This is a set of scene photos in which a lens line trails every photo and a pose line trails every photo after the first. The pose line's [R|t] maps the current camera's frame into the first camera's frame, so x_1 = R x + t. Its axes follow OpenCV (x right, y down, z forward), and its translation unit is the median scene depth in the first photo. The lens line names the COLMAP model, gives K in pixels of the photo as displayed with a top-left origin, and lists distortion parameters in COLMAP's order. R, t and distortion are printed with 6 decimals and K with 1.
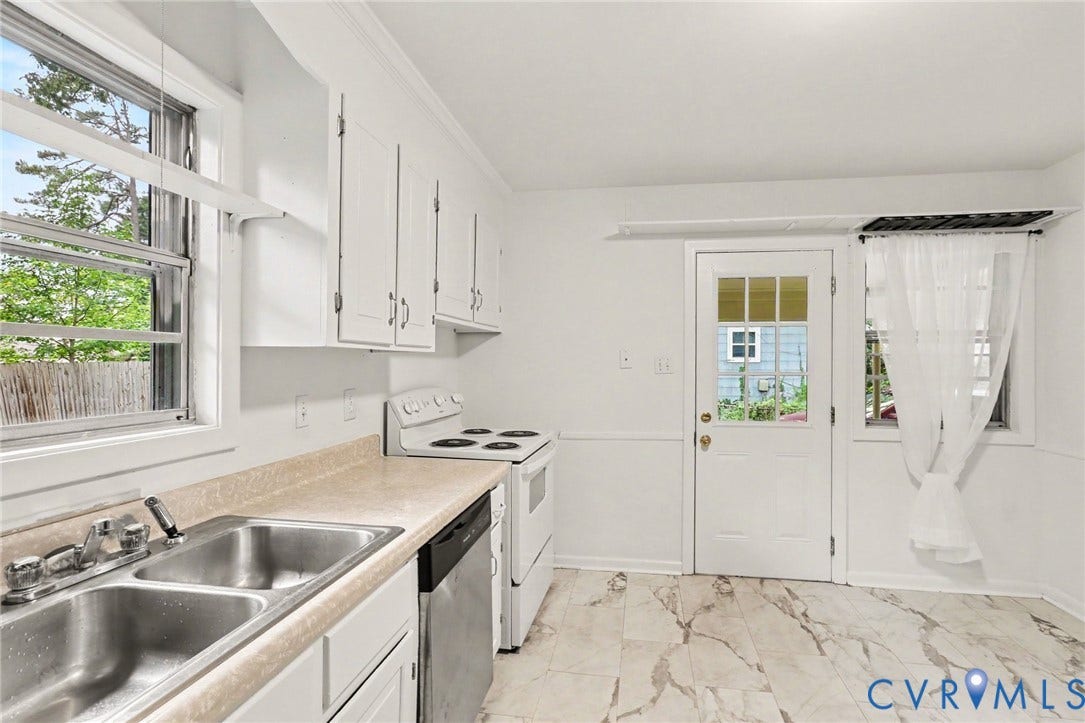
lens RADIAL K [[518.2, 0, 548.2], [0, 518.2, 363.7], [0, 0, 1]] dist [0.001341, -0.001439]
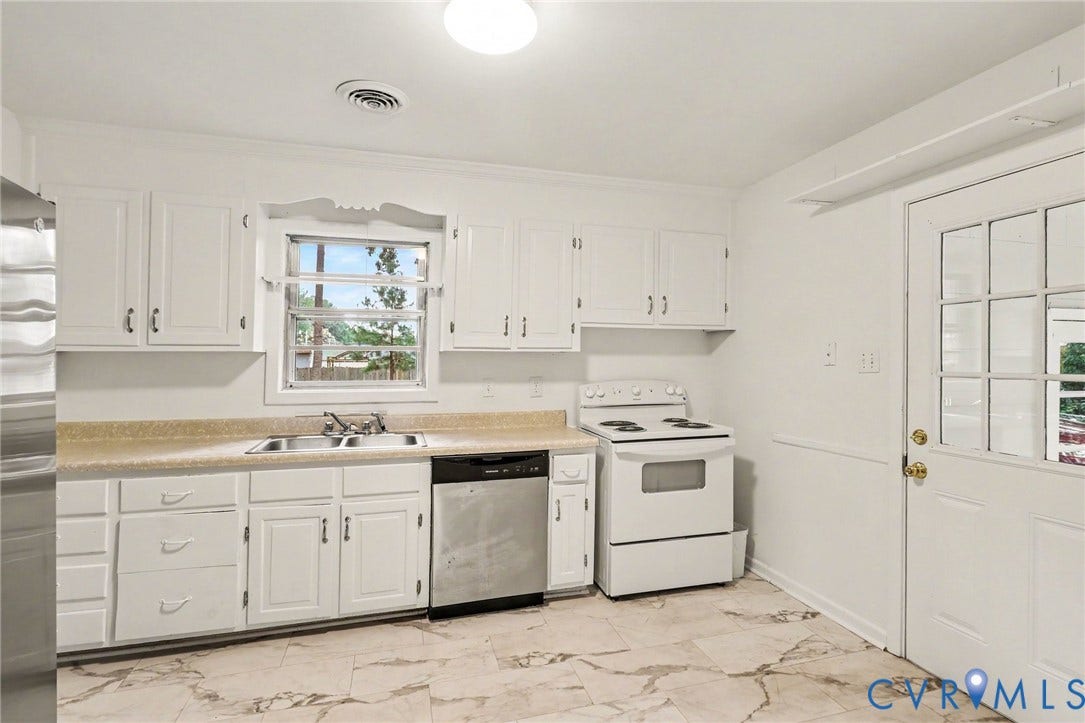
lens RADIAL K [[518.2, 0, 544.7], [0, 518.2, 346.2], [0, 0, 1]] dist [0.001341, -0.001439]
pose [[0.429095, -0.026489, -0.902871, 0.879613], [0.000483, 0.999576, -0.029097, 0.002580], [0.903259, 0.012050, 0.428926, 0.305701]]
